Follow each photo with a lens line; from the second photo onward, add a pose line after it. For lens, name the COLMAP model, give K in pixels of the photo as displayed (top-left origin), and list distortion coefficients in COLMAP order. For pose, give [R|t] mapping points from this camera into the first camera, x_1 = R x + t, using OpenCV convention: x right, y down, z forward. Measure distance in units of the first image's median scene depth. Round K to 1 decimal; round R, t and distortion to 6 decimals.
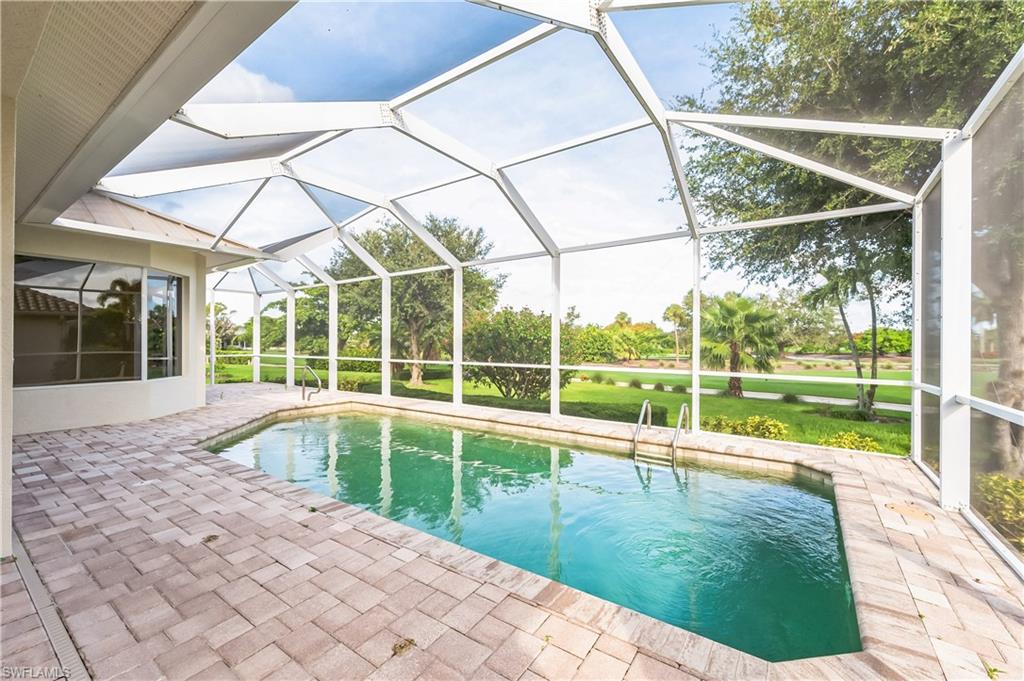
lens RADIAL K [[418.9, 0, 510.6], [0, 418.9, 344.0], [0, 0, 1]] dist [0.004061, -0.000557]
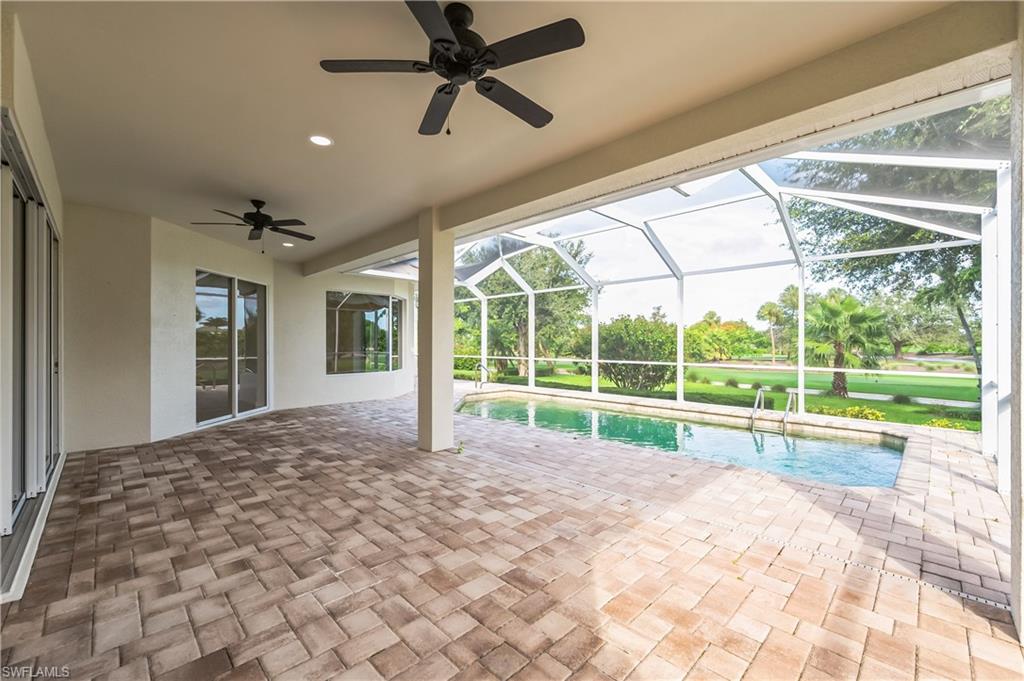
lens RADIAL K [[418.9, 0, 515.1], [0, 418.9, 342.3], [0, 0, 1]] dist [0.004061, -0.000557]
pose [[0.985590, -0.003837, -0.169107, -0.064564], [0.003085, 0.999984, -0.004707, -0.002915], [0.169122, 0.004117, 0.985586, -0.132059]]
